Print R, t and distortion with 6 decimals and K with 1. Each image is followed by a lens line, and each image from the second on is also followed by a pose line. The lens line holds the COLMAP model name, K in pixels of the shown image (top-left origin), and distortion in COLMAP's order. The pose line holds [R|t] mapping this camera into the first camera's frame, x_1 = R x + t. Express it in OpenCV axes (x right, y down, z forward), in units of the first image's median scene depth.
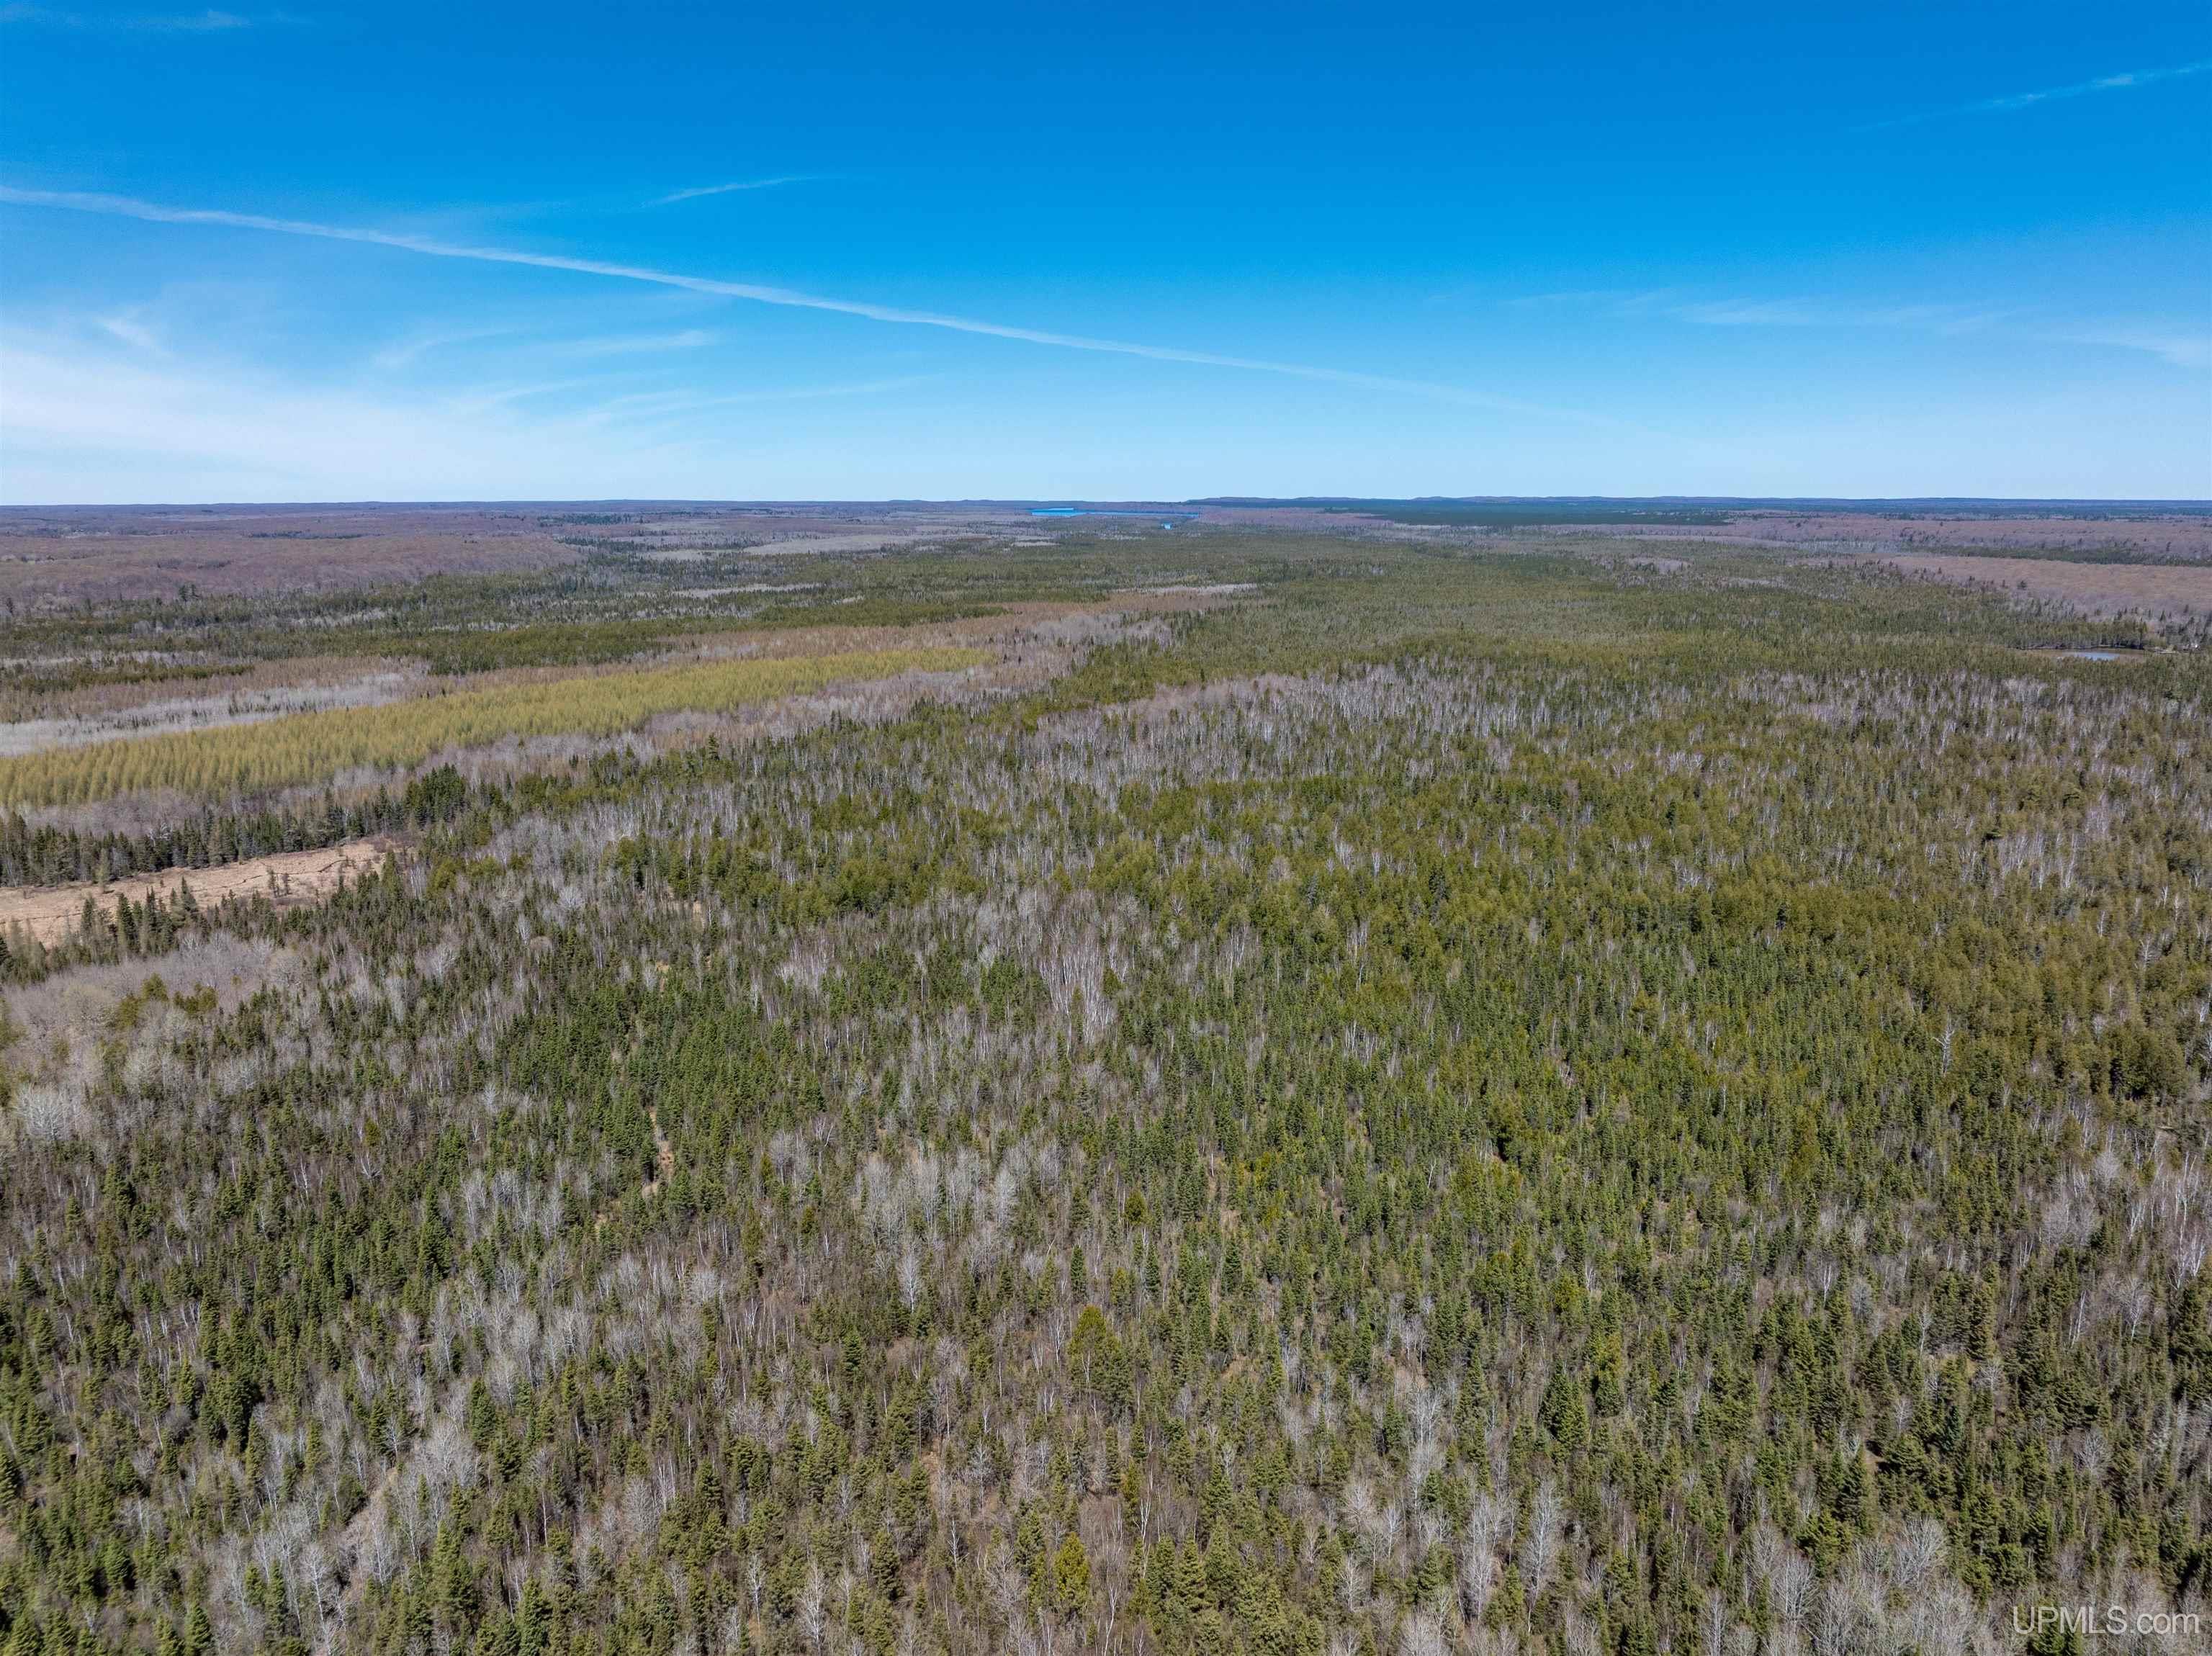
lens RADIAL K [[1556.2, 0, 1108.4], [0, 1556.2, 850.1], [0, 0, 1]] dist [-0.045575, 0.019031]
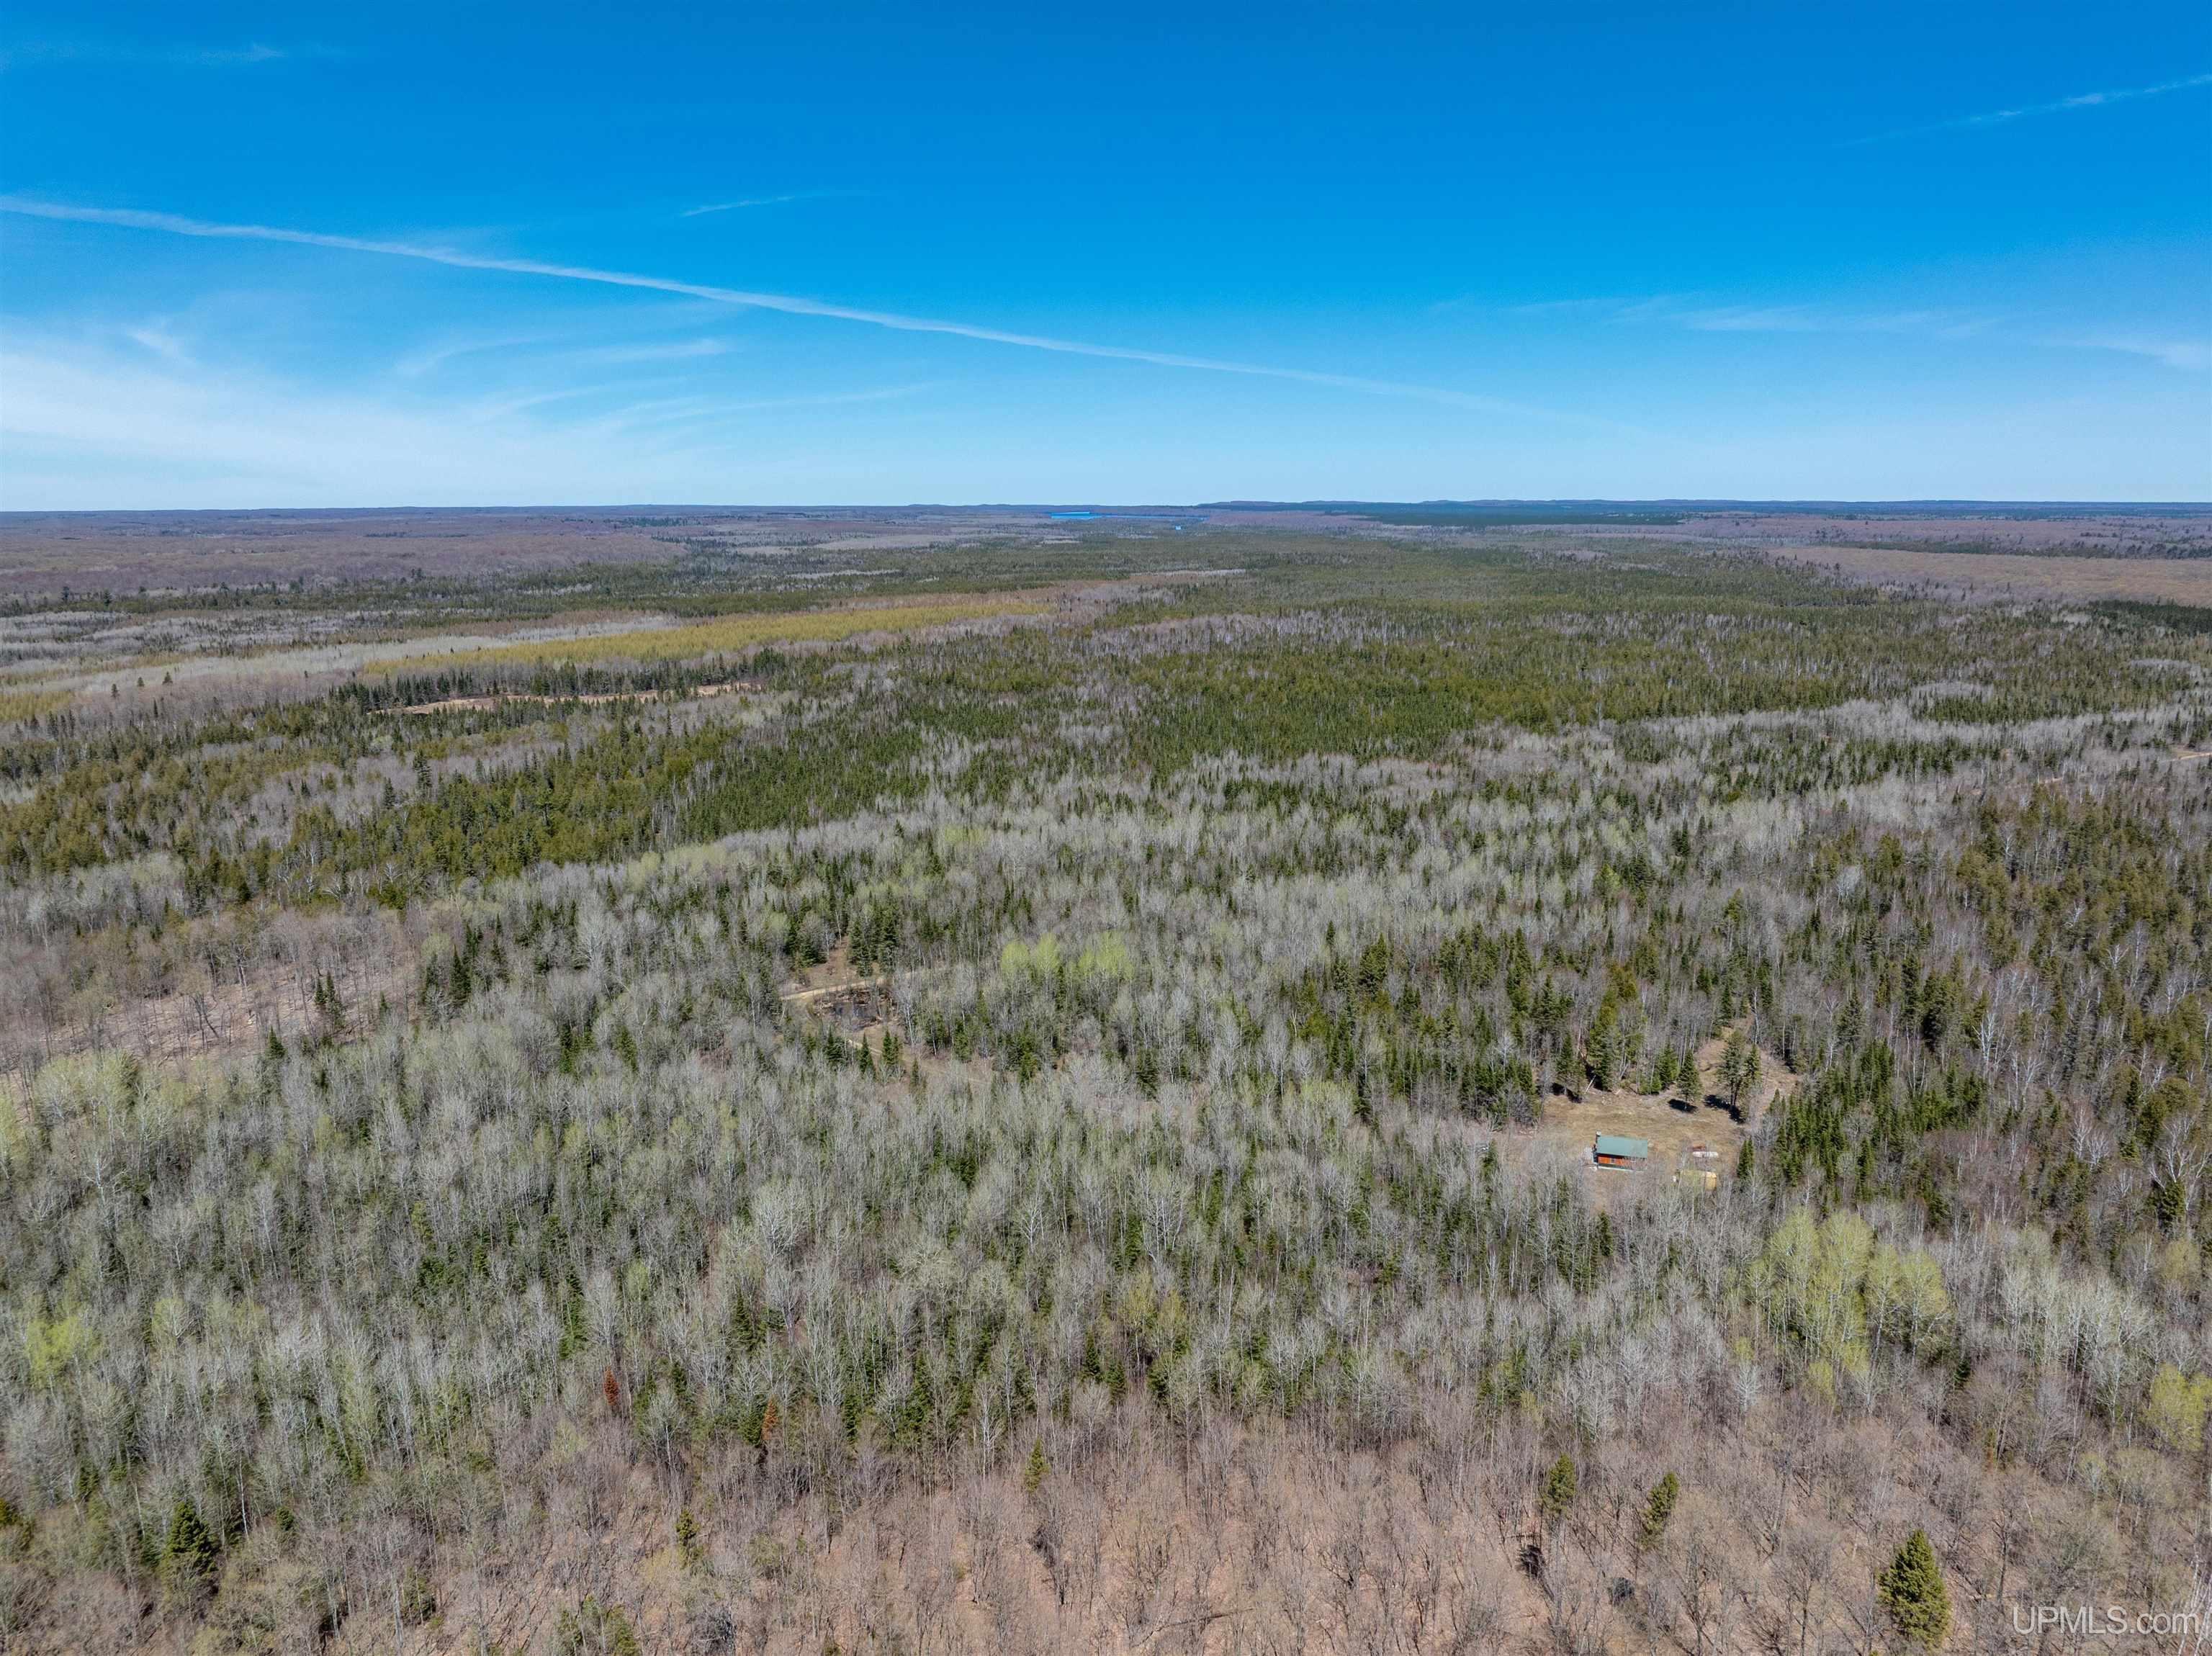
lens RADIAL K [[1556.2, 0, 1104.0], [0, 1556.2, 832.0], [0, 0, 1]] dist [-0.045575, 0.019031]
pose [[0.999935, -0.000580, -0.011379, -0.010746], [0.000421, 0.999902, -0.014011, 0.132383], [0.011386, 0.014005, 0.999837, -0.574618]]
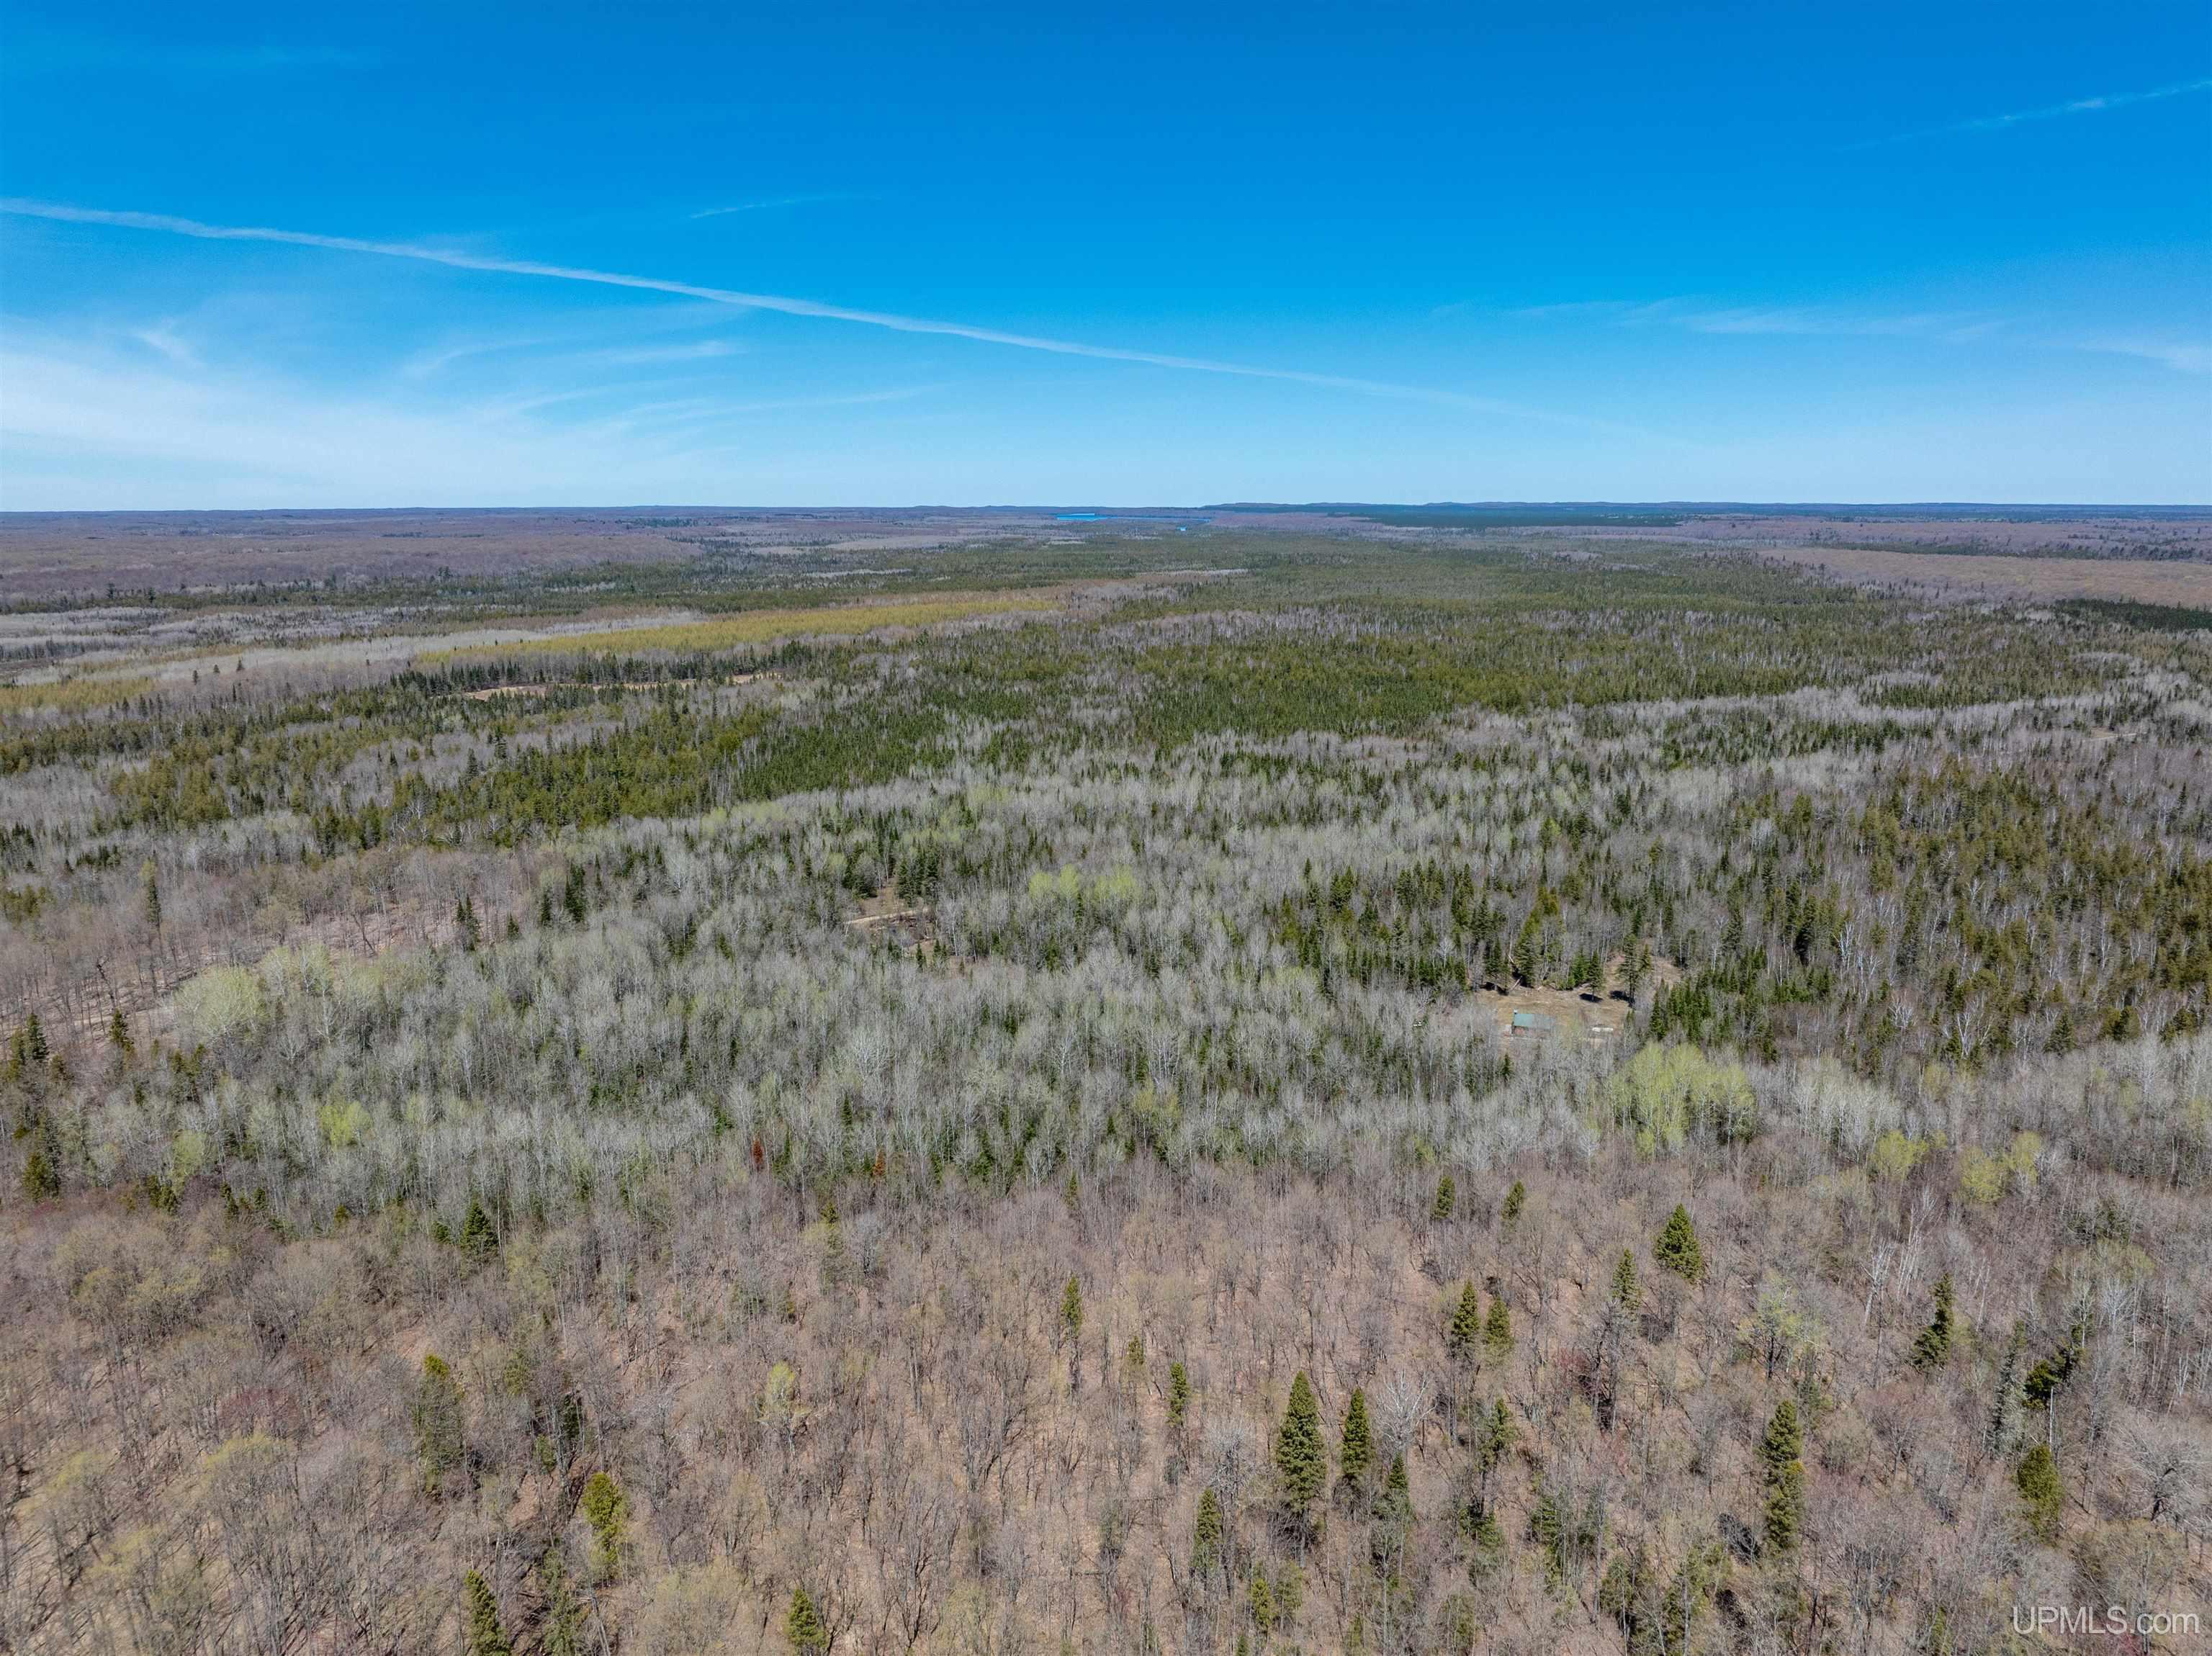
lens RADIAL K [[1556.2, 0, 1103.3], [0, 1556.2, 828.8], [0, 0, 1]] dist [-0.045575, 0.019031]
pose [[0.999892, 0.001166, -0.014642, -0.012217], [-0.001416, 0.999854, -0.017035, 0.150639], [0.014620, 0.017054, 0.999748, -0.653582]]
